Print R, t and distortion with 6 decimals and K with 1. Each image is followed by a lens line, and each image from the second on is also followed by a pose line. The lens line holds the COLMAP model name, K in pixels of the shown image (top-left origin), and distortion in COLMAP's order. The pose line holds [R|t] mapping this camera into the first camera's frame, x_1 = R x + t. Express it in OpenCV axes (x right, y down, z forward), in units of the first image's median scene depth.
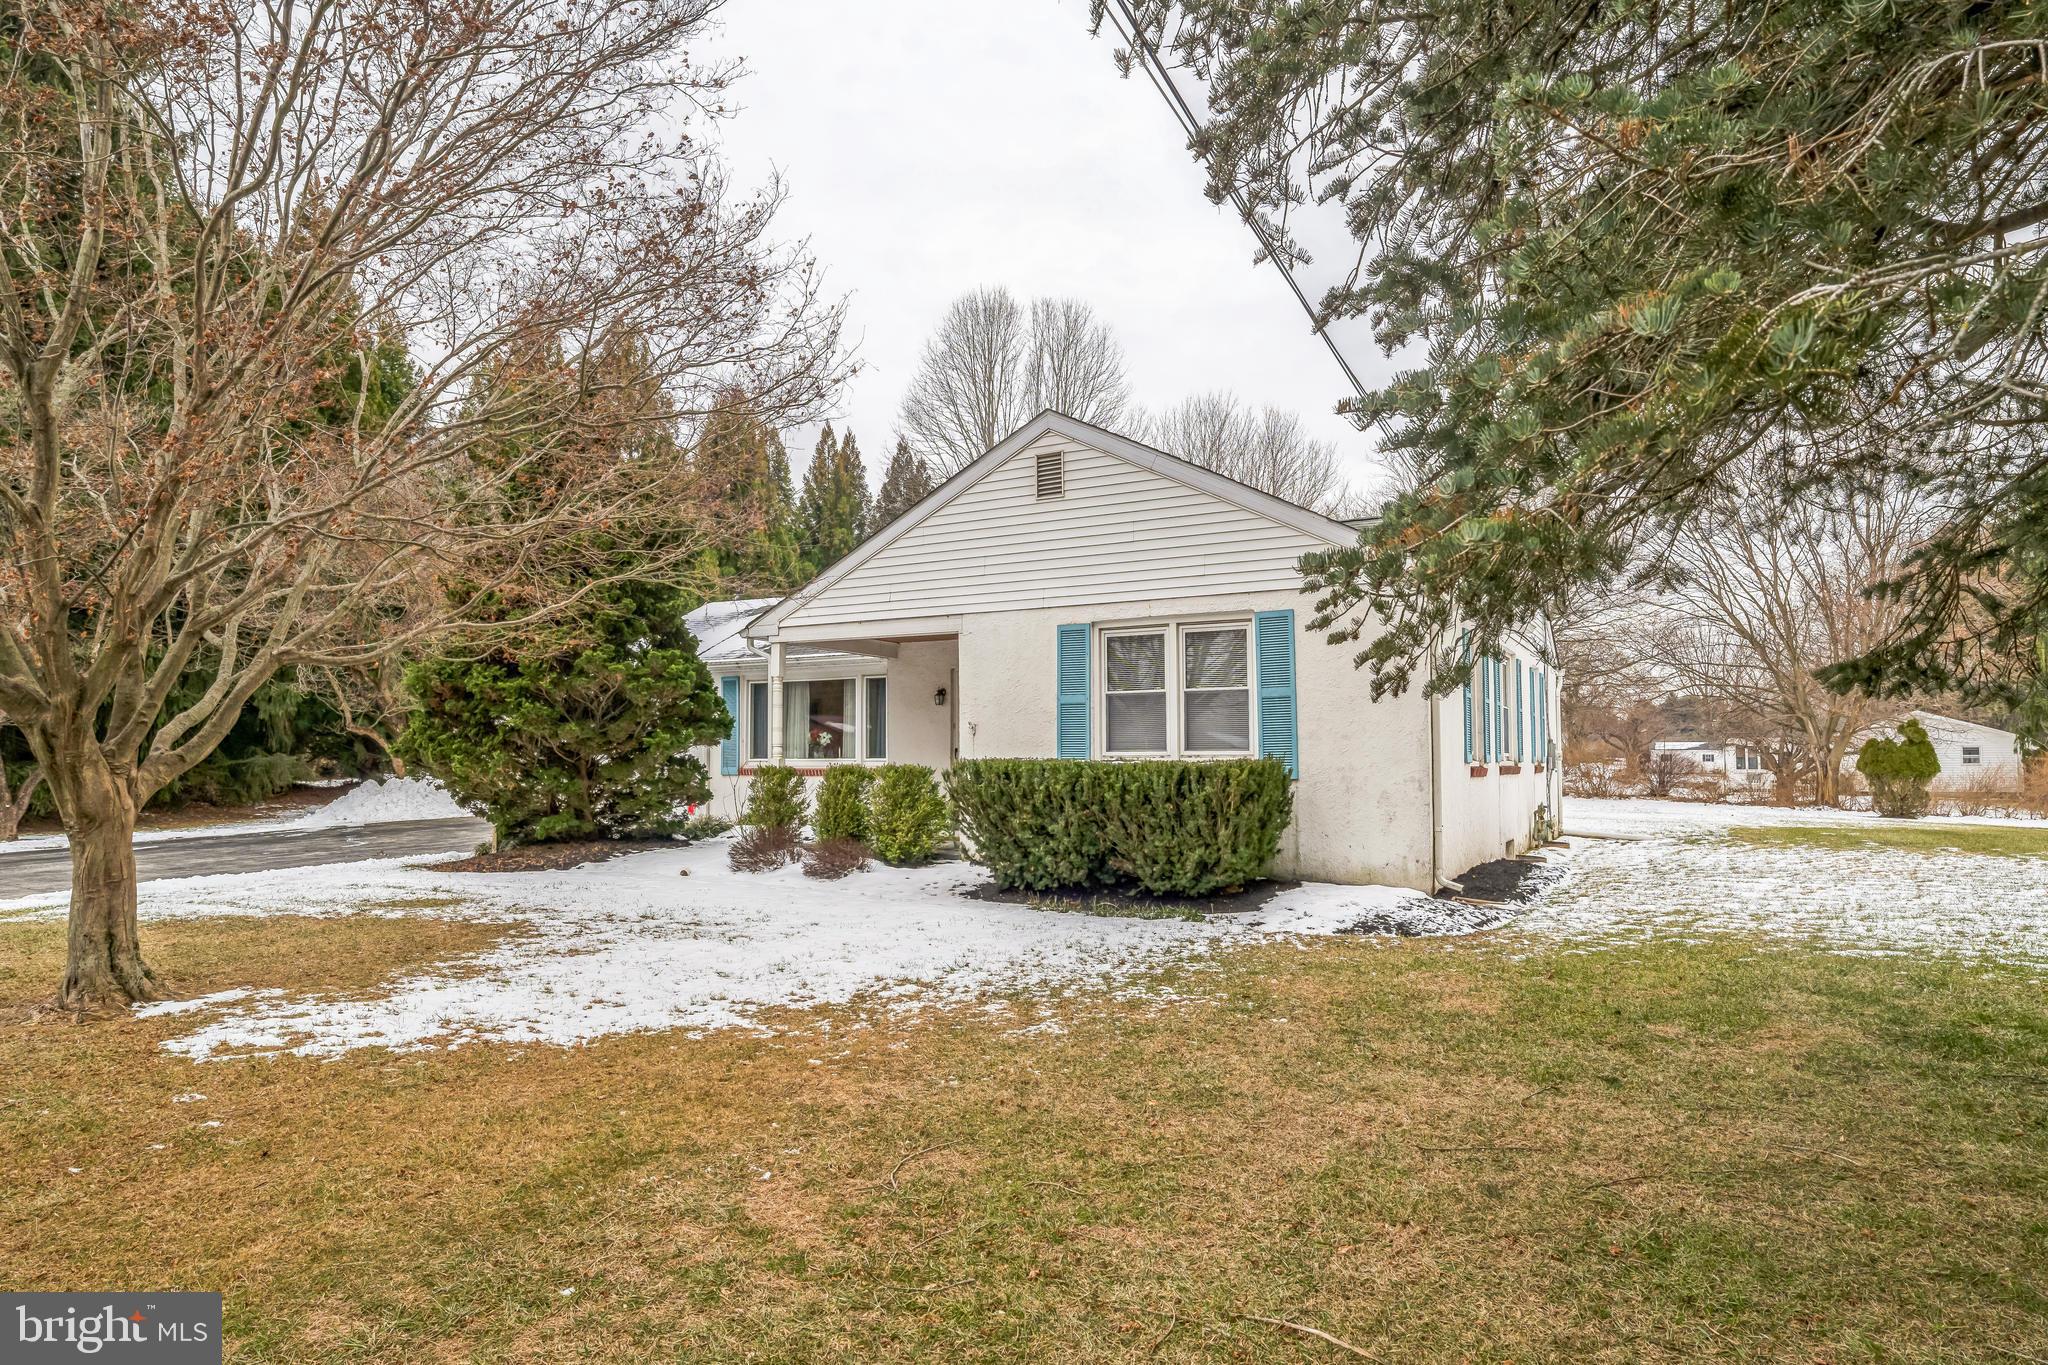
lens RADIAL K [[1282.9, 0, 1024.0], [0, 1282.9, 682.5], [0, 0, 1]] dist [0.040772, 0.000009]
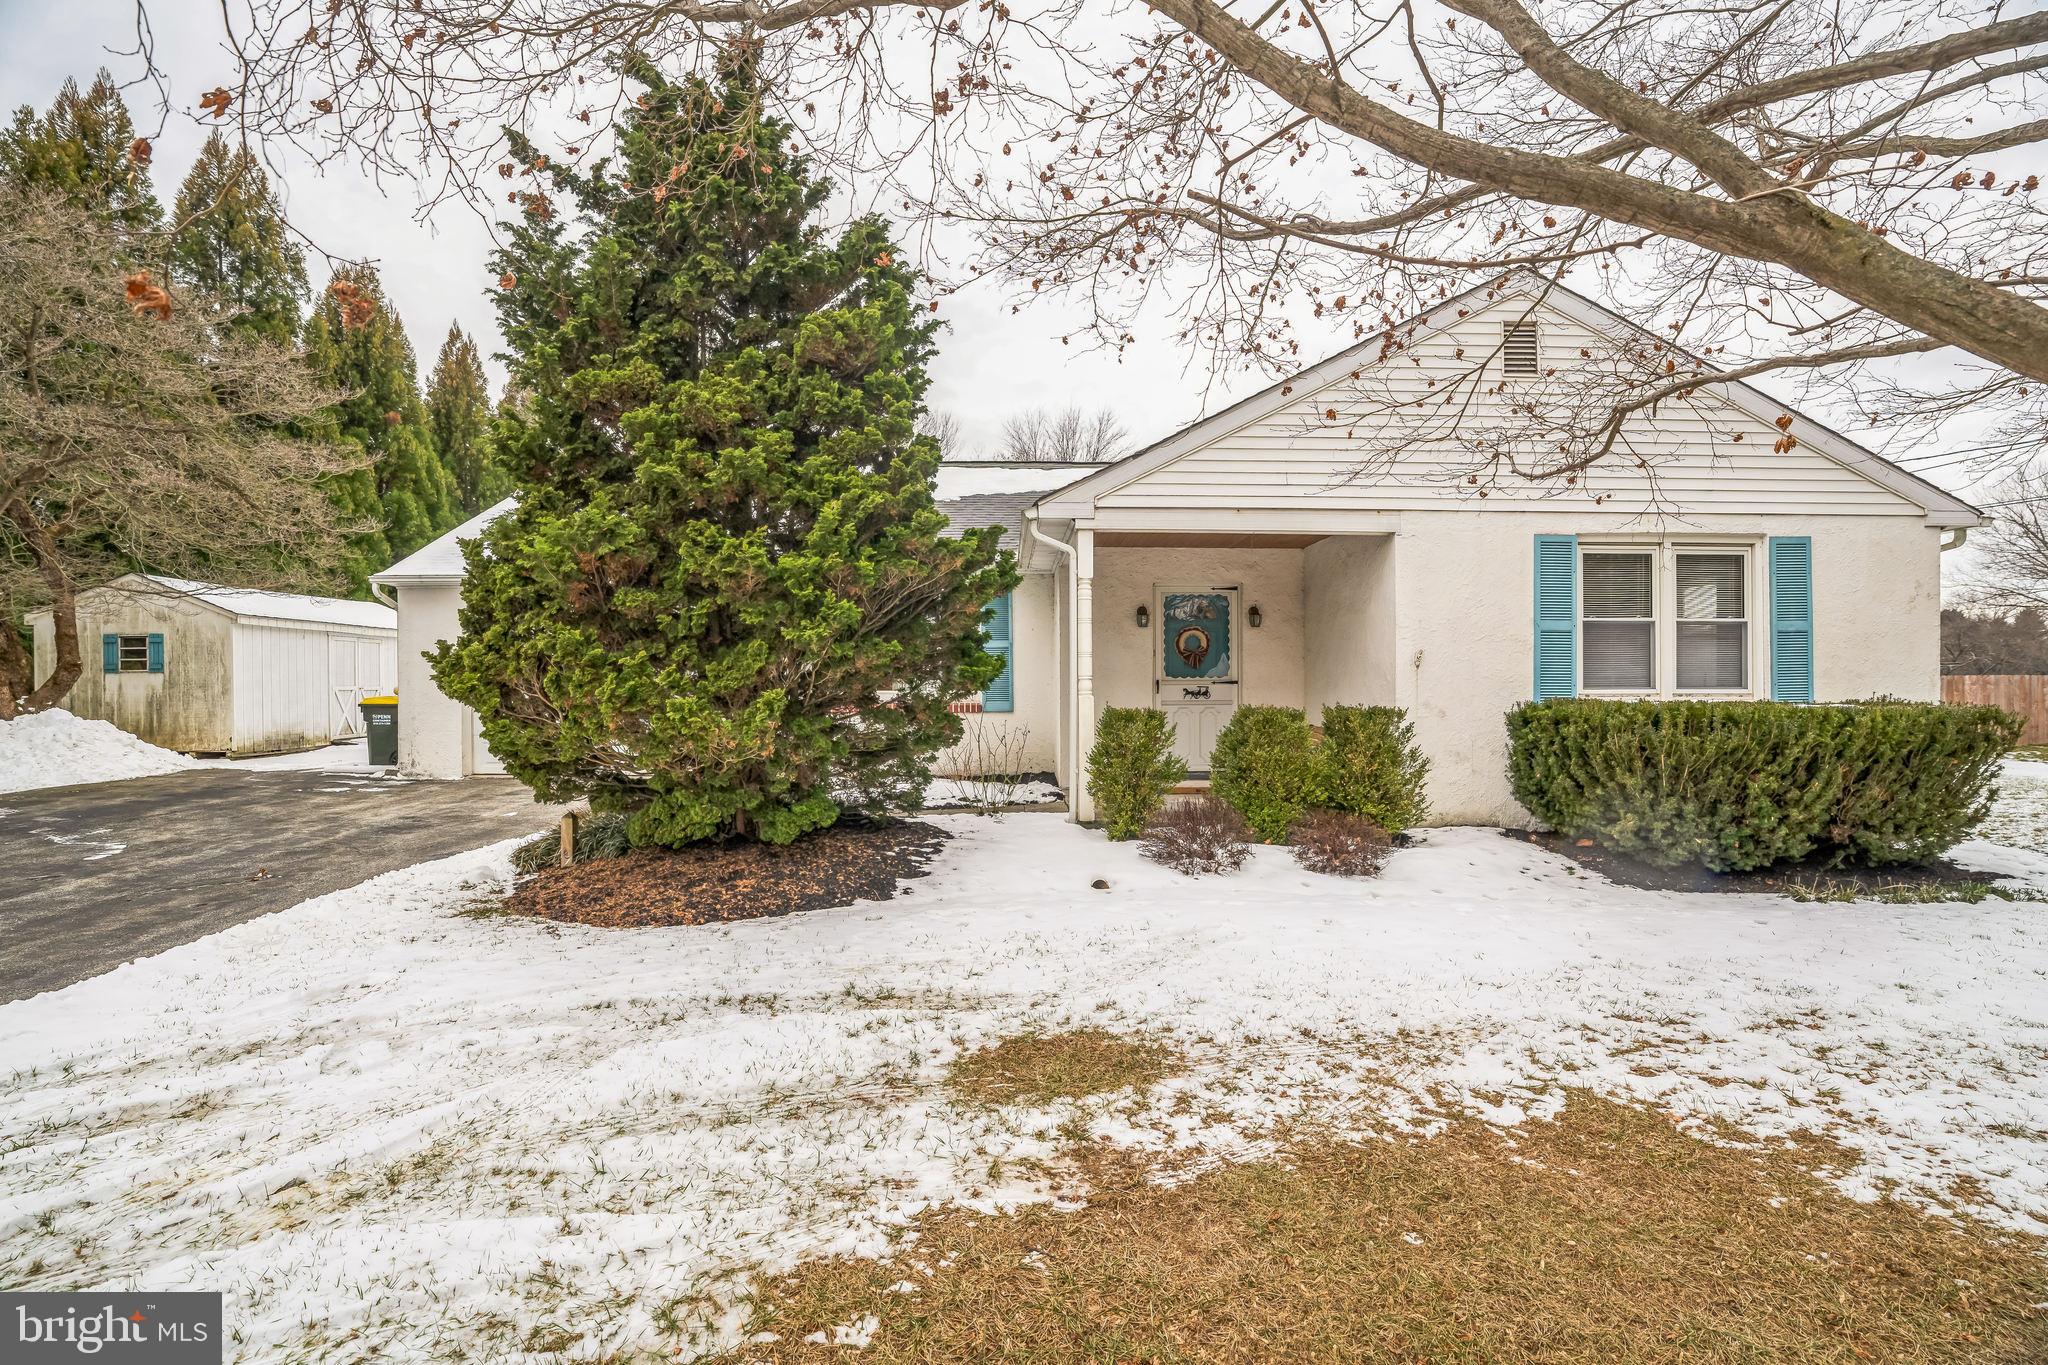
lens RADIAL K [[936.9, 0, 1024.0], [0, 936.9, 682.5], [0, 0, 1]] dist [-0.041607, 0.000241]
pose [[0.839882, -0.003914, 0.542754, -0.577315], [-0.031428, 0.997946, 0.055829, 0.027694], [-0.541858, -0.063948, 0.838034, 0.688673]]
